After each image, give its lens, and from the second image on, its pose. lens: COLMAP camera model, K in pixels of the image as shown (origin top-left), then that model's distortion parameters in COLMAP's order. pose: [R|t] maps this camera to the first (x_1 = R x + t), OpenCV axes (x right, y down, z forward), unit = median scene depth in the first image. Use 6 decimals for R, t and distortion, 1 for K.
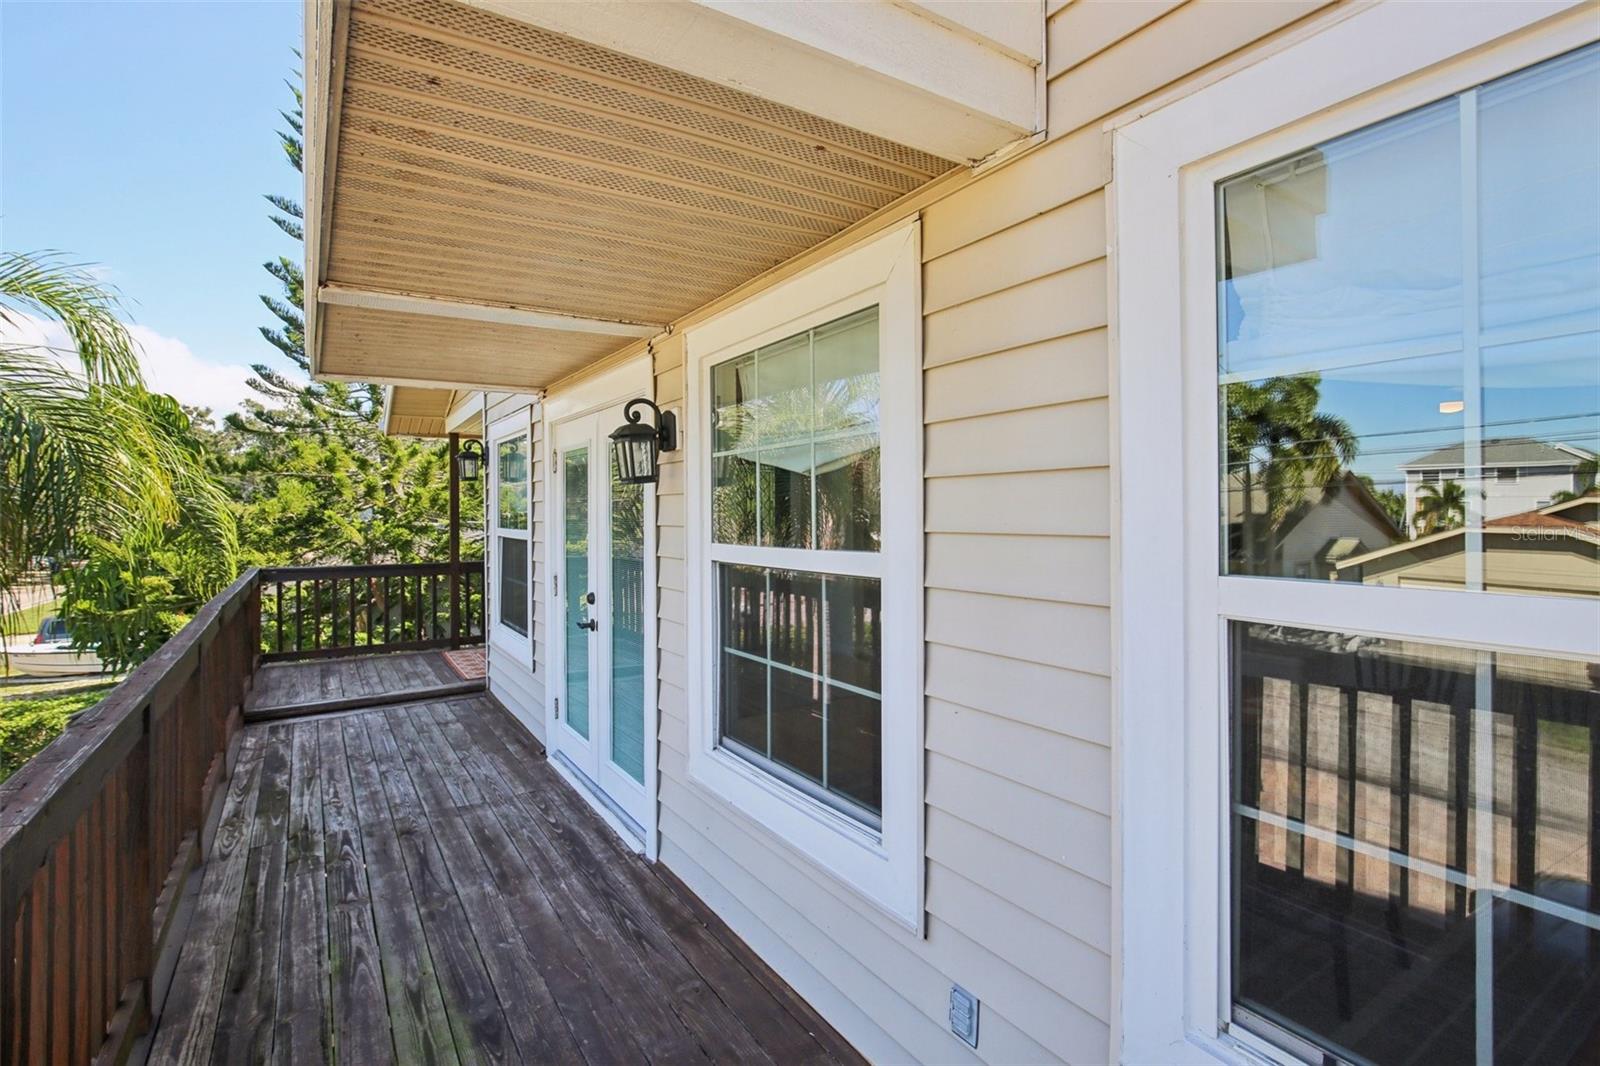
lens RADIAL K [[741.3, 0, 762.7], [0, 741.3, 508.7], [0, 0, 1]] dist [-0.026373, 0.004536]
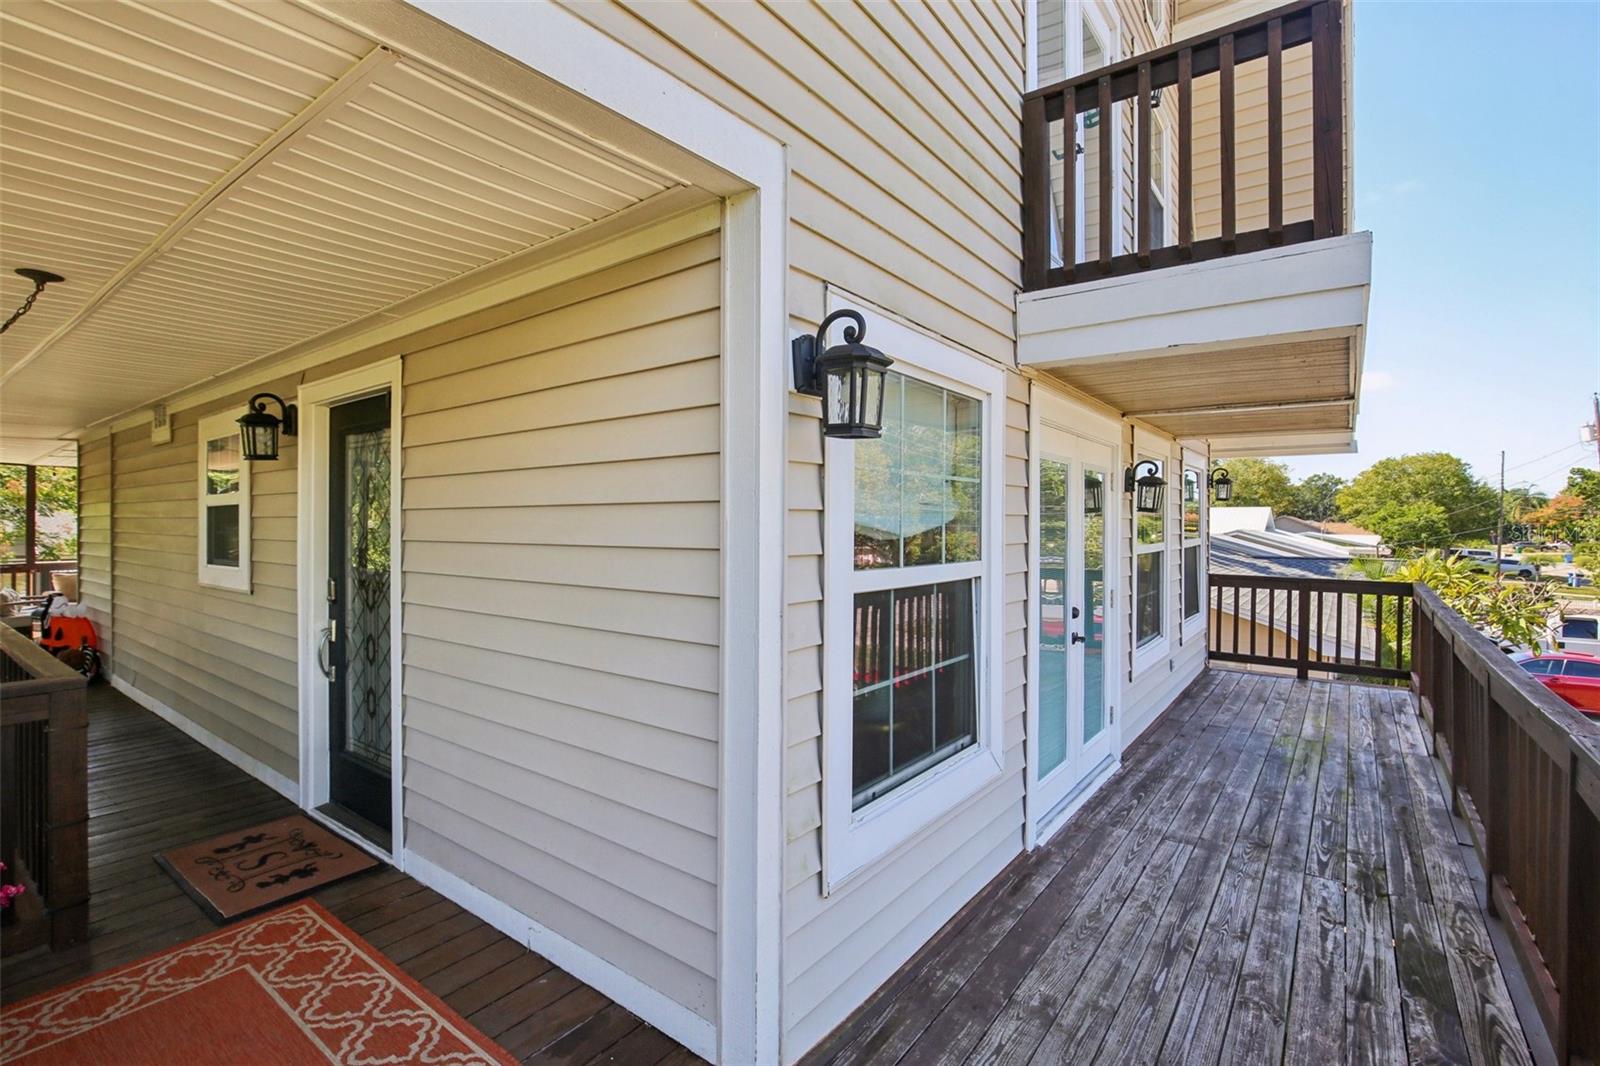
lens RADIAL K [[741.3, 0, 799.2], [0, 741.3, 526.2], [0, 0, 1]] dist [-0.026373, 0.004536]
pose [[-0.365299, 0.005944, 0.930871, -1.195607], [0.000187, 0.999980, -0.006312, 0.004865], [-0.930890, -0.002132, -0.365293, 1.962725]]
